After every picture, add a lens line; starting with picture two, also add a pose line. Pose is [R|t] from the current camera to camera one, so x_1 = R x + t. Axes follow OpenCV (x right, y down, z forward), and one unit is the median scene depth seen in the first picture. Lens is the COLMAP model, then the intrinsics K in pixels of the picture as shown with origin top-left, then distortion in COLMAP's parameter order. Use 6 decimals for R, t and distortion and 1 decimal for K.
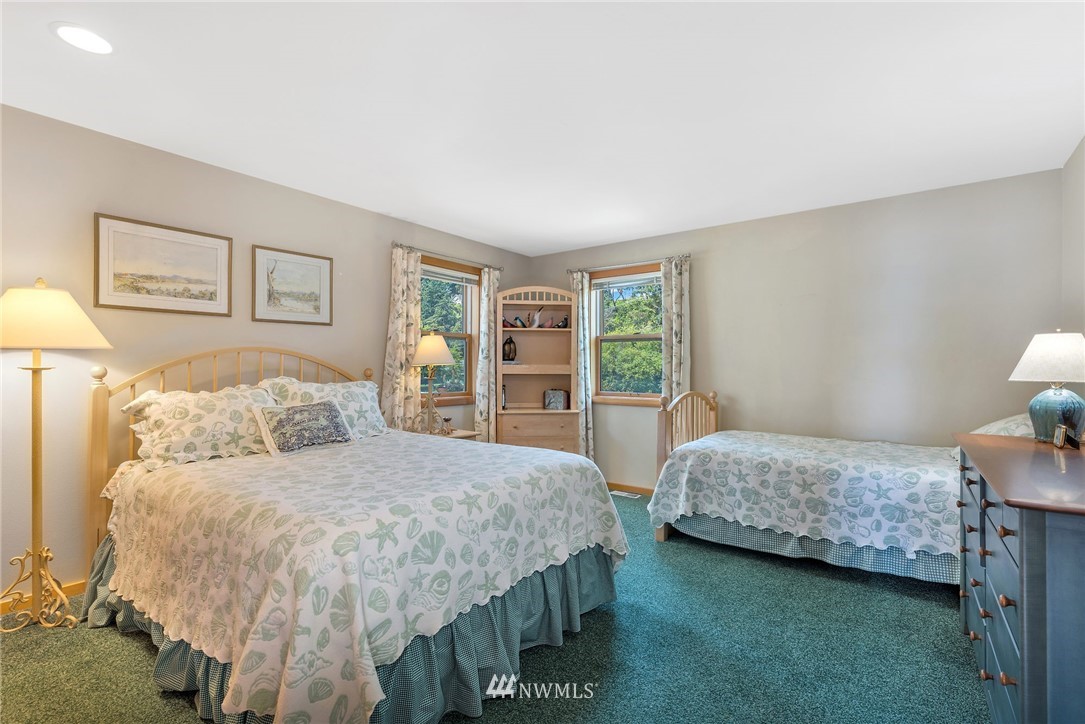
lens RADIAL K [[499.4, 0, 543.5], [0, 499.4, 365.0], [0, 0, 1]] dist [0.002706, 0.000223]
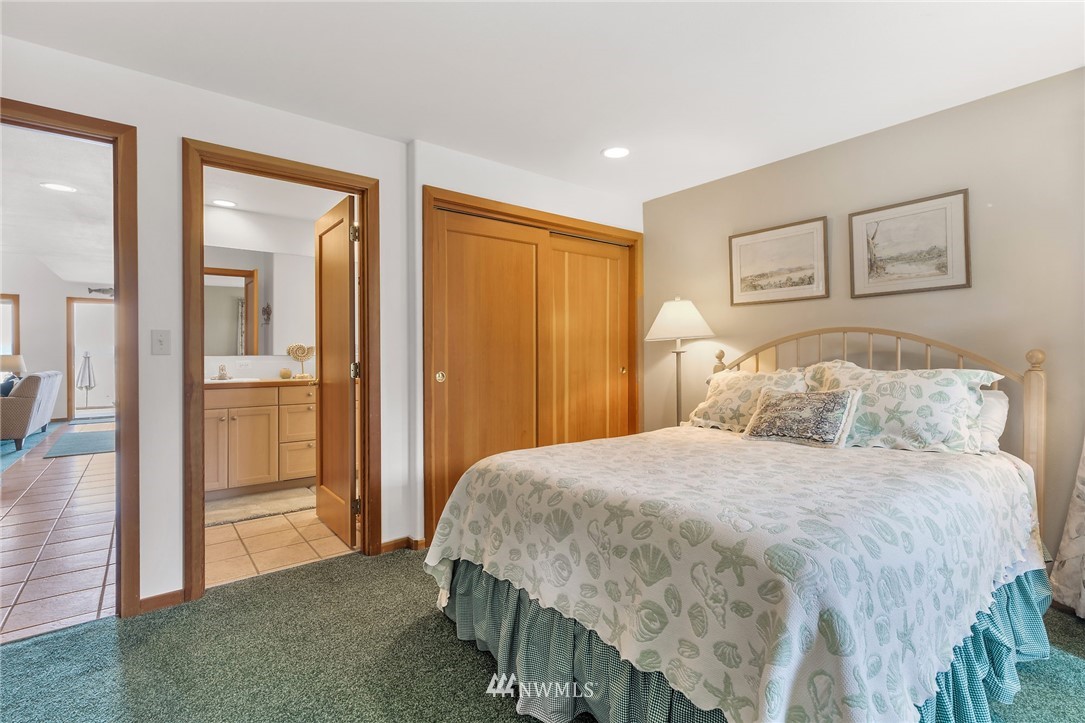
lens RADIAL K [[499.4, 0, 545.6], [0, 499.4, 354.3], [0, 0, 1]] dist [0.002706, 0.000223]
pose [[-0.254204, -0.001800, -0.967149, 0.462713], [0.006187, 0.999975, -0.003487, 0.013372], [0.967131, -0.006870, -0.254187, 0.746651]]
